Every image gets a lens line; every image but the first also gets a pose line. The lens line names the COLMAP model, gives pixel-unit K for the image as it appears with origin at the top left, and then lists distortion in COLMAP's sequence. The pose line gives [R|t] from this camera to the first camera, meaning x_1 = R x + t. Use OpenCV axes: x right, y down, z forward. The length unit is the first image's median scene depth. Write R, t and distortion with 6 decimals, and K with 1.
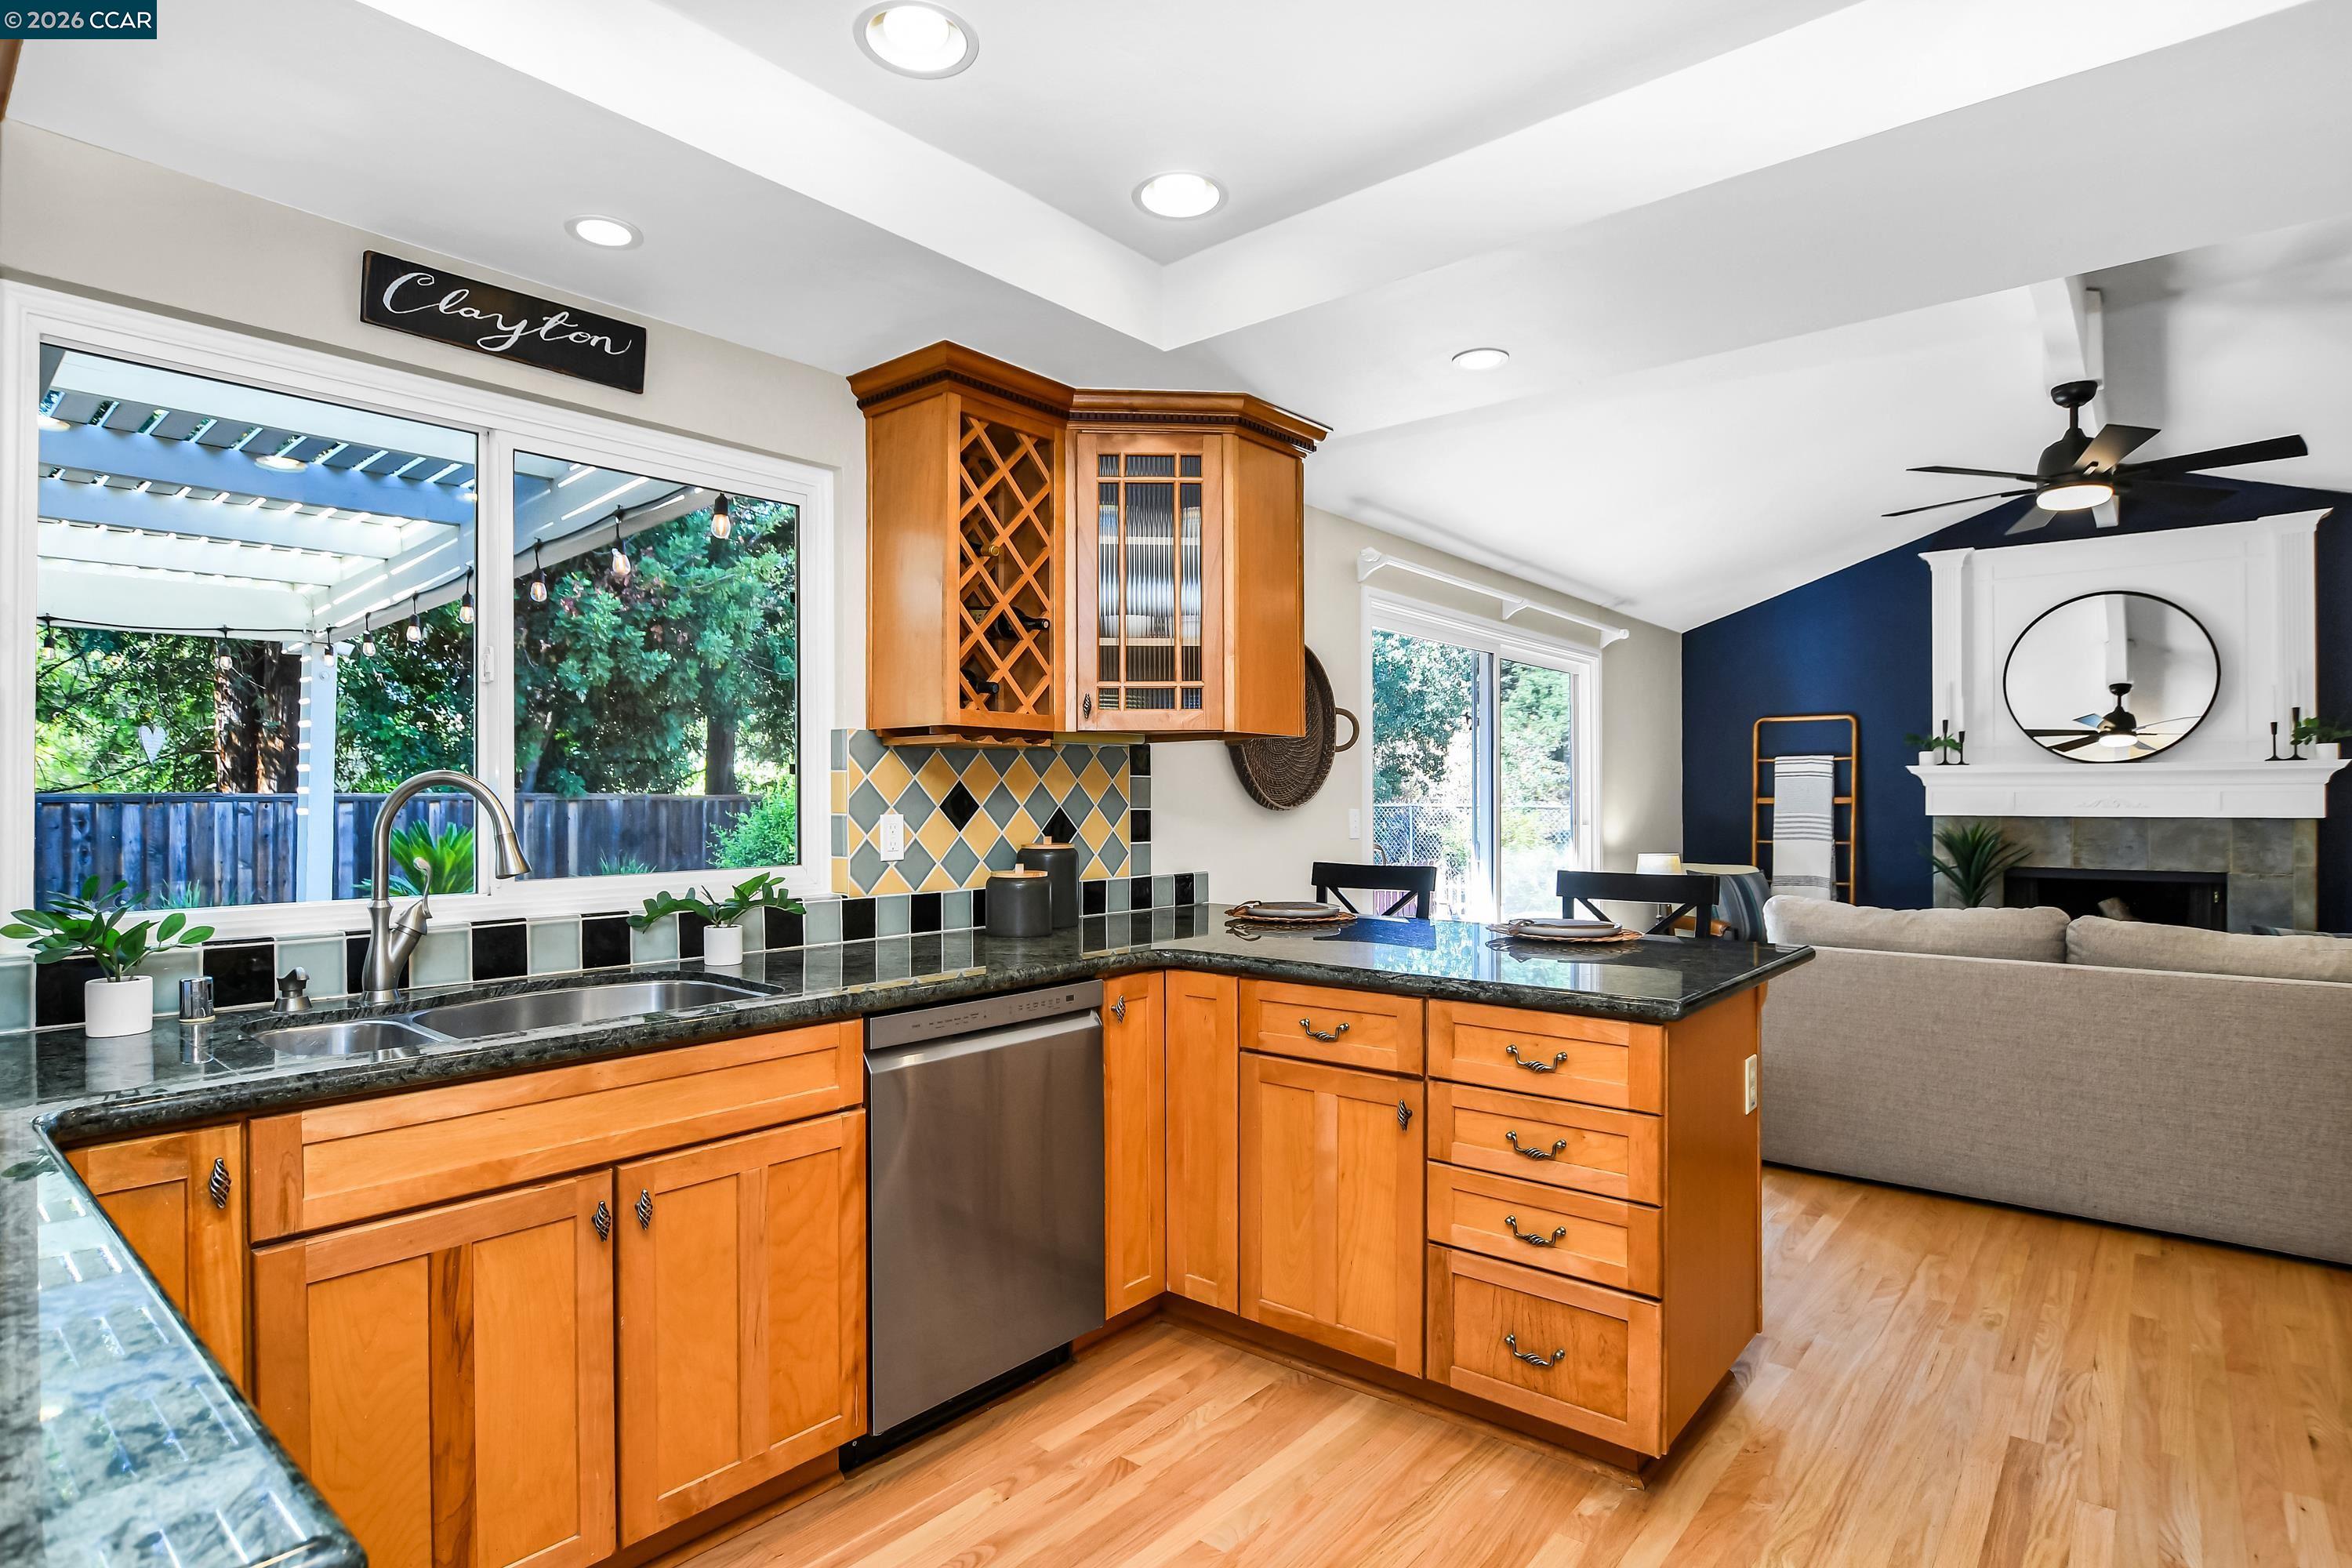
lens RADIAL K [[1185.7, 0, 1235.3], [0, 1185.7, 786.1], [0, 0, 1]] dist [-0.018798, -0.000314]
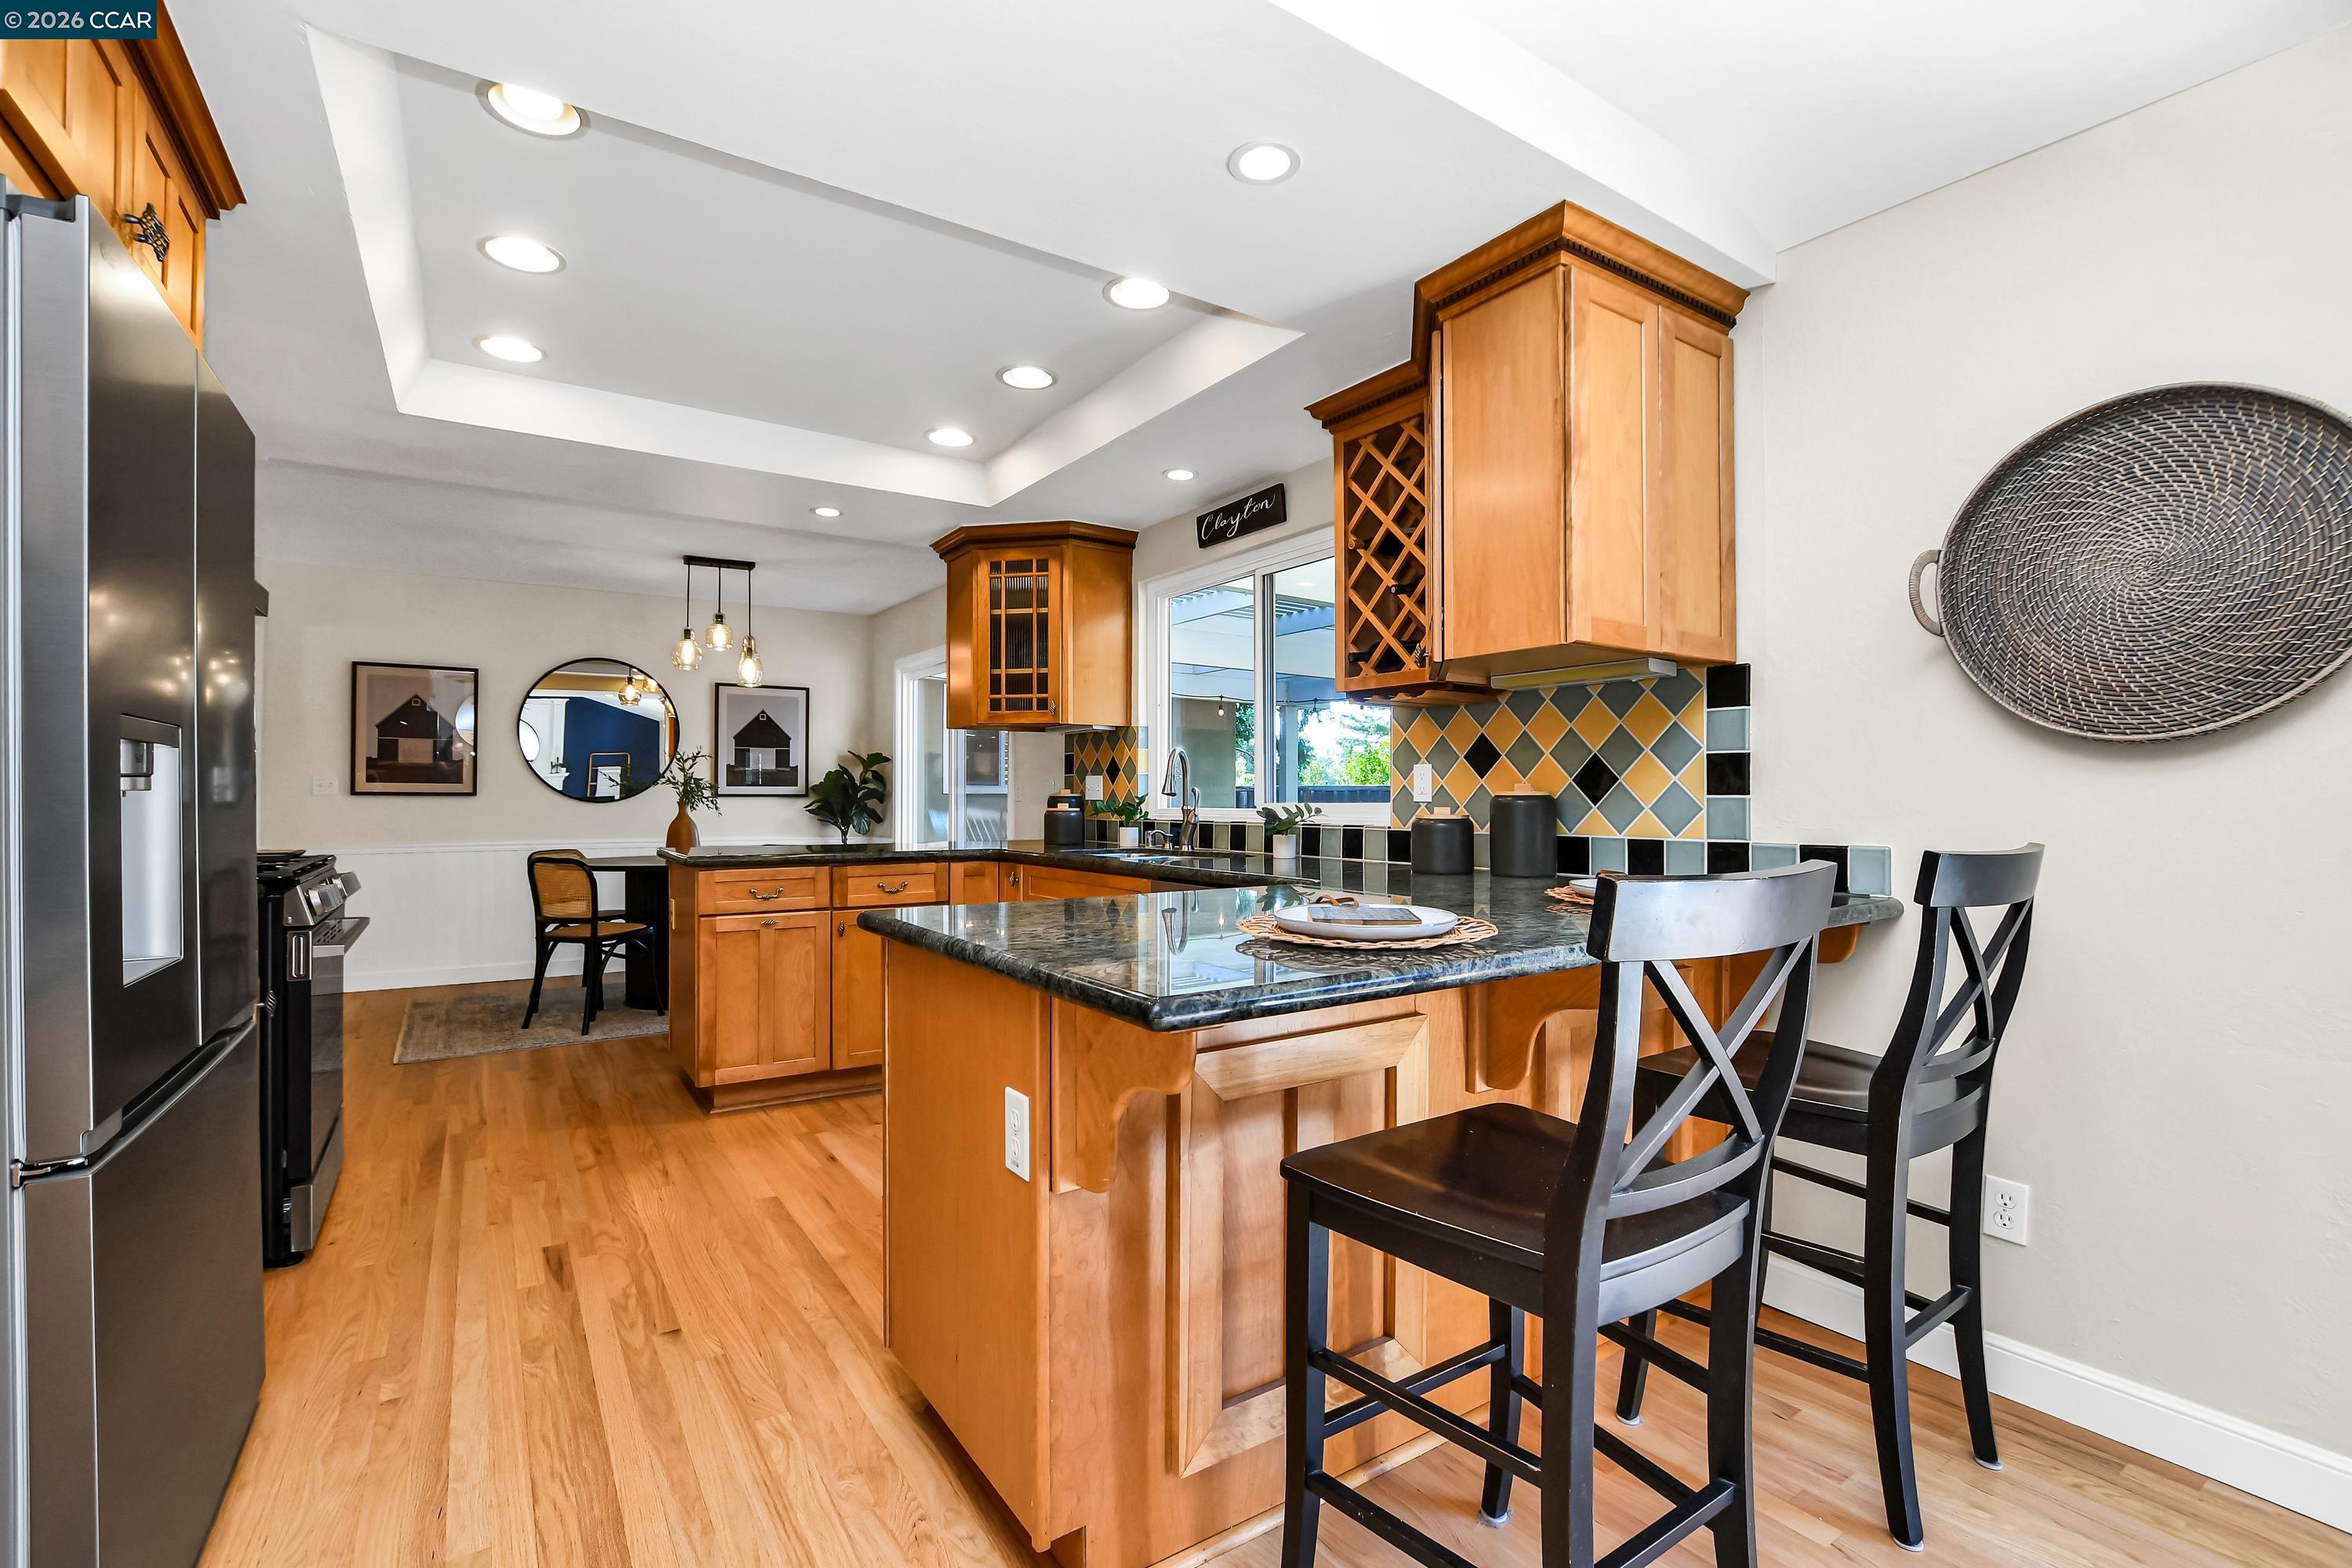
lens RADIAL K [[1008.9, 0, 1109.2], [0, 1008.9, 781.1], [0, 0, 1]] dist [-0.002415, 0.000002]
pose [[-0.338729, -0.001341, -0.940883, 0.803878], [0.021783, 0.999720, -0.009268, 0.043922], [0.940632, -0.023635, -0.338605, 1.047897]]
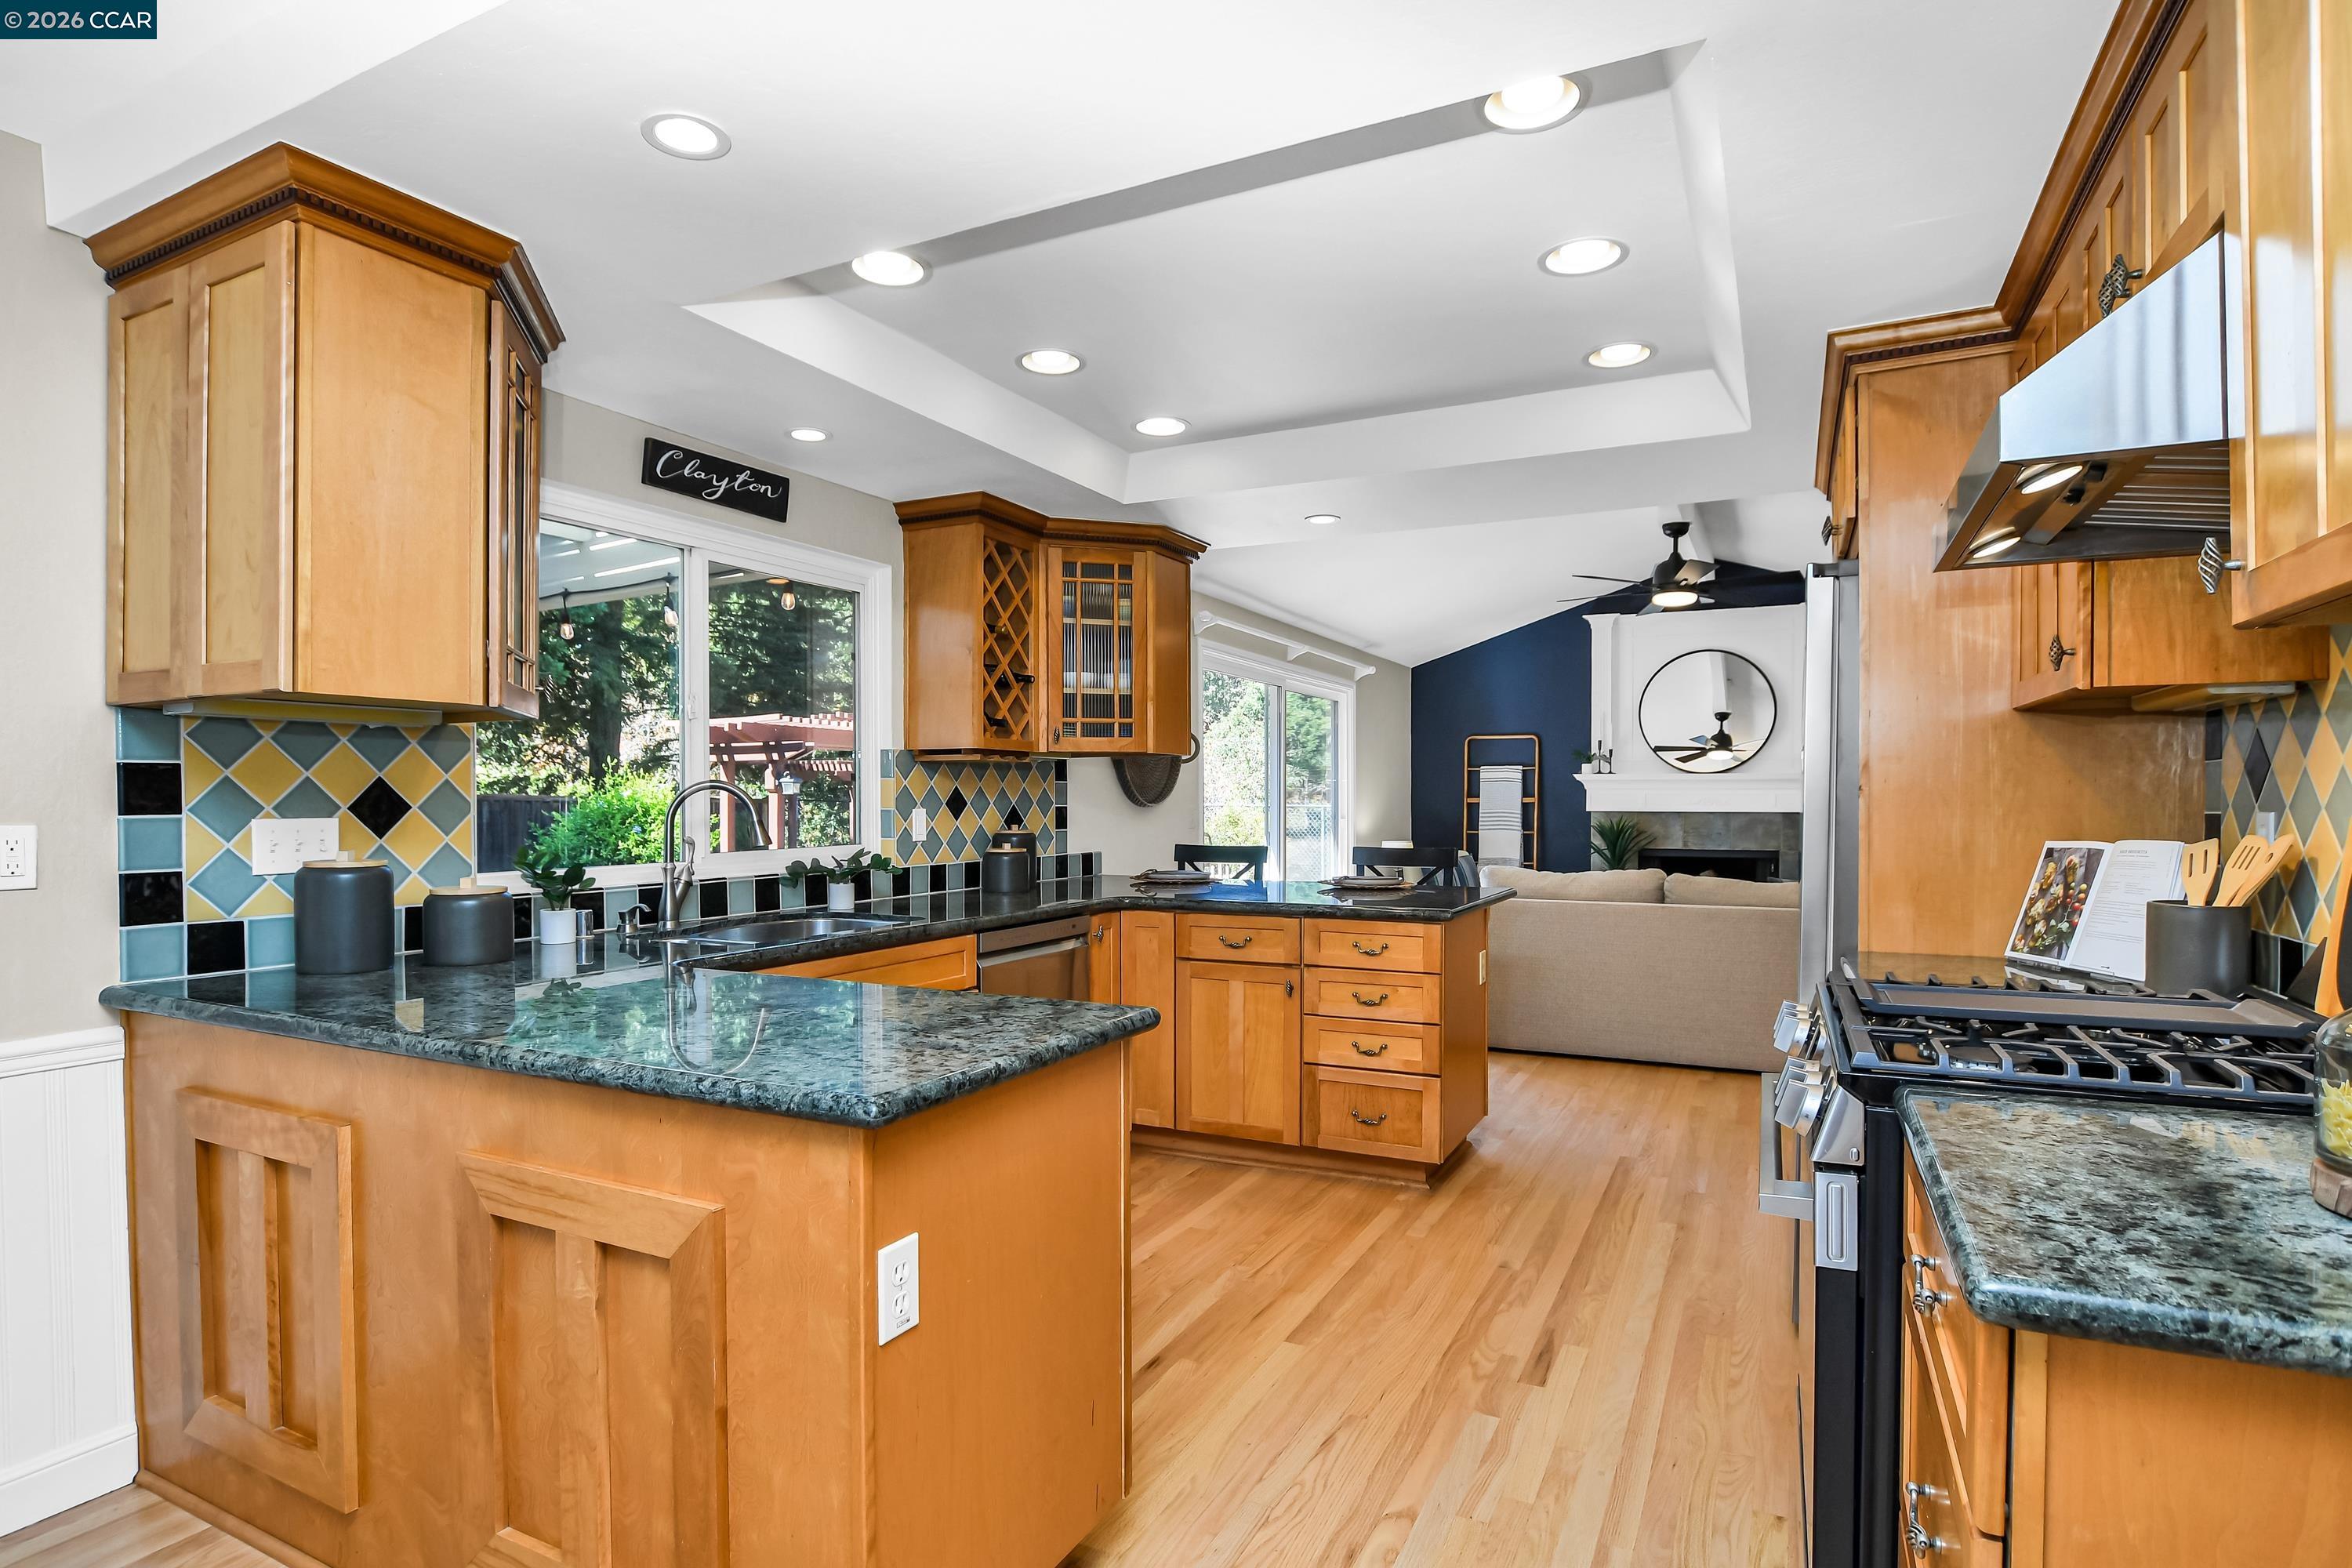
lens RADIAL K [[1185.7, 0, 1218.1], [0, 1185.7, 798.3], [0, 0, 1]] dist [-0.018798, -0.000314]
pose [[0.975647, 0.000074, 0.219345, -0.251867], [-0.002241, 0.999951, 0.009629, -0.003654], [-0.219334, -0.009886, 0.975600, -0.470694]]
